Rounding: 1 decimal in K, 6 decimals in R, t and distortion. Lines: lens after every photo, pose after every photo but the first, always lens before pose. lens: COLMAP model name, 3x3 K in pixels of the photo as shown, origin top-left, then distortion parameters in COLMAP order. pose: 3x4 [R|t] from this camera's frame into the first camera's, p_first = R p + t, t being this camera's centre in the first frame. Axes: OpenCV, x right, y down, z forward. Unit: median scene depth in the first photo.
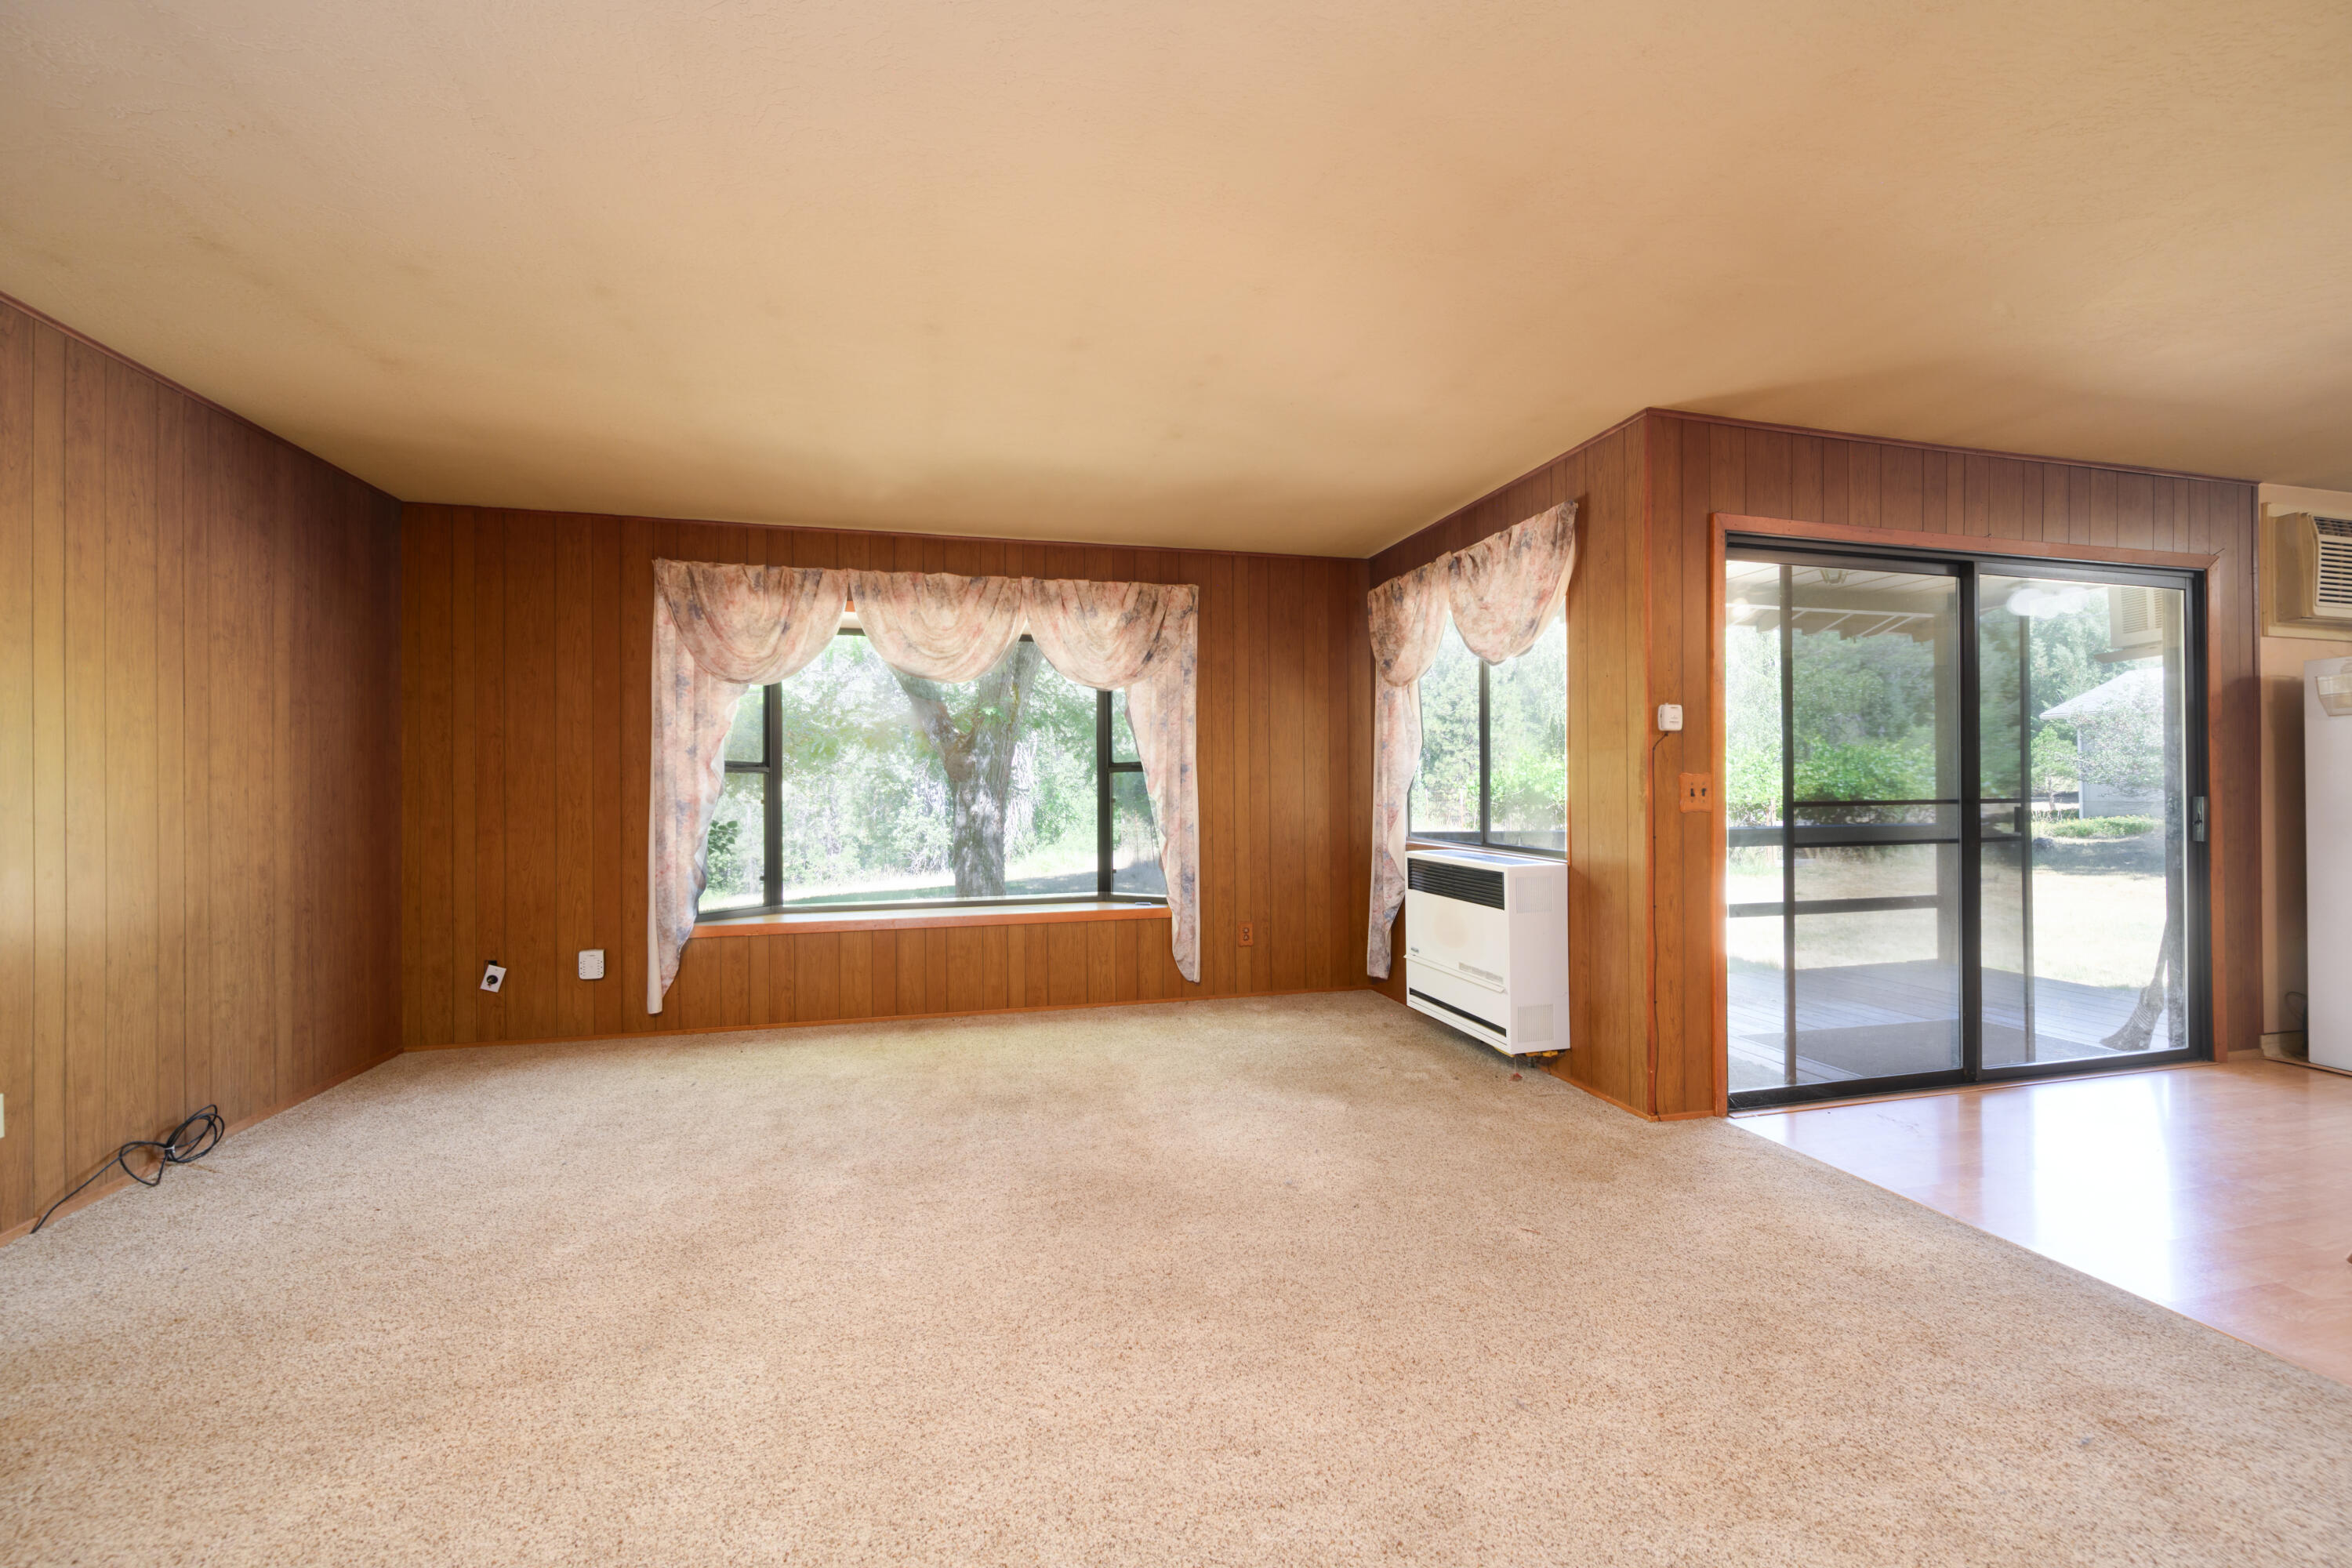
lens RADIAL K [[924.8, 0, 1188.2], [0, 924.8, 784.1], [0, 0, 1]] dist [-0.000651, 0.000393]
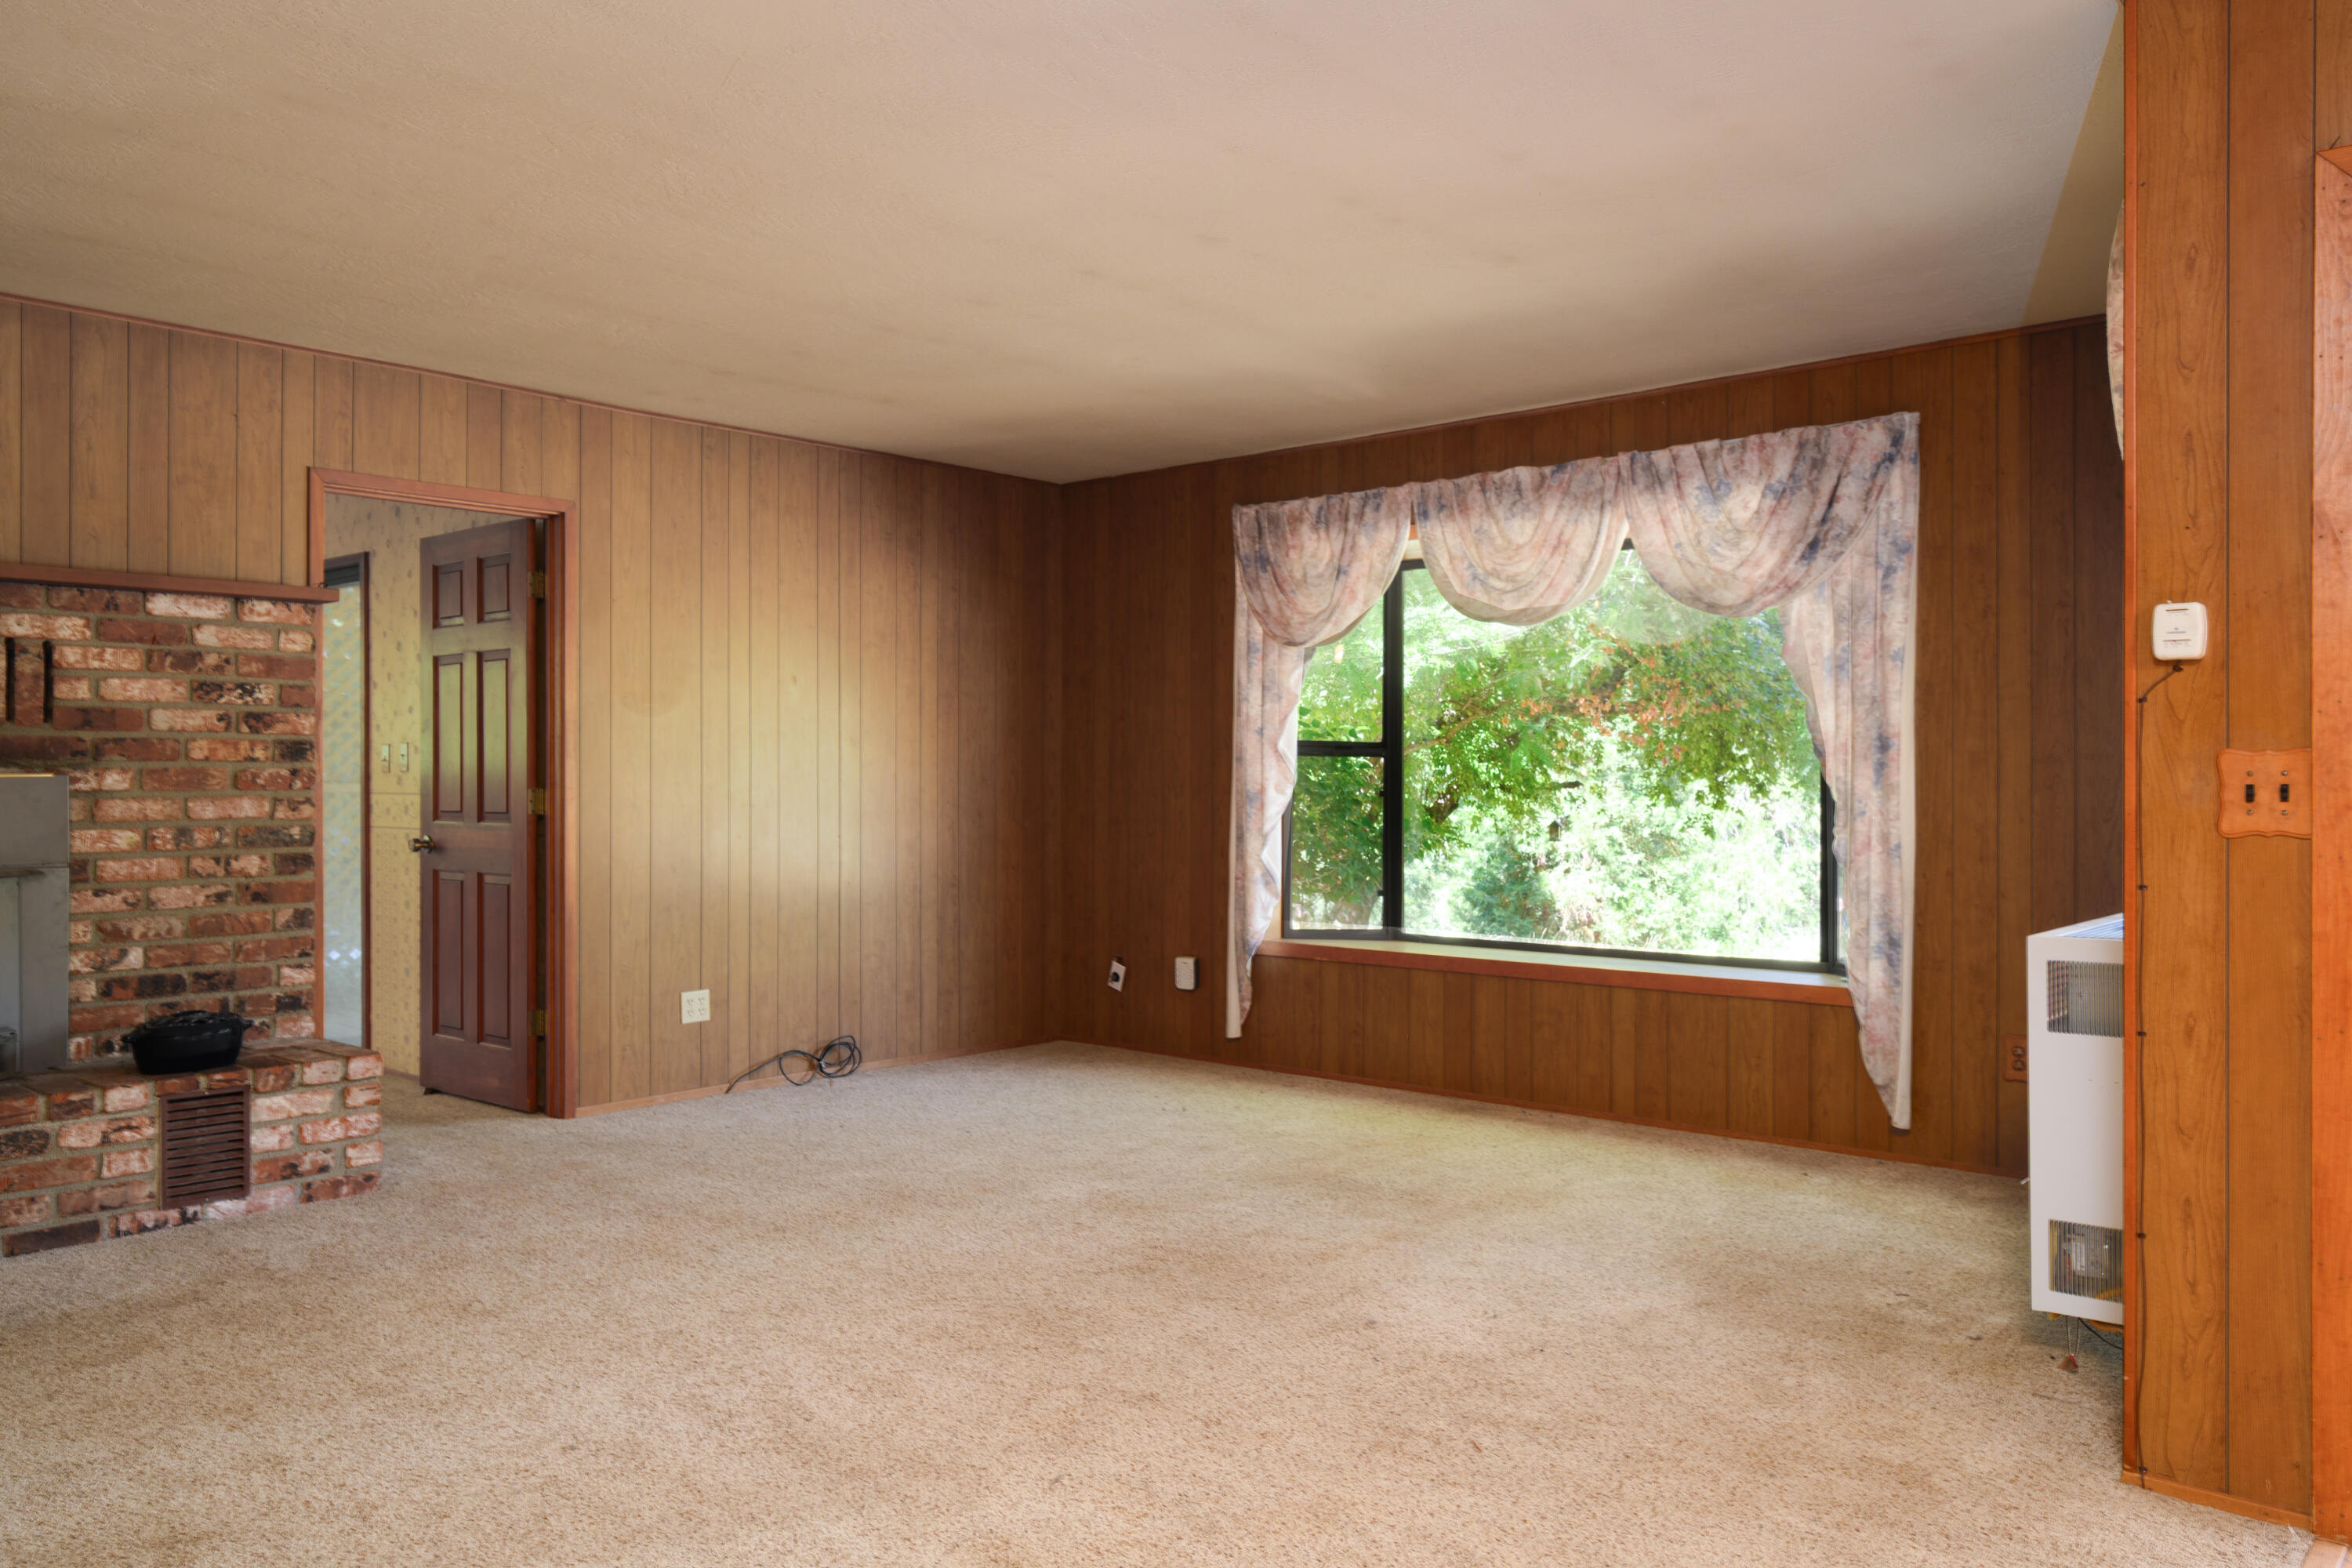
lens RADIAL K [[1697.8, 0, 1168.6], [0, 1697.8, 781.0], [0, 0, 1]] dist [-0.005727, 0.002690]
pose [[0.558027, 0.006984, -0.829793, 0.698464], [-0.001833, 0.999973, 0.007184, -0.001265], [0.829821, -0.002488, 0.558025, 0.076971]]
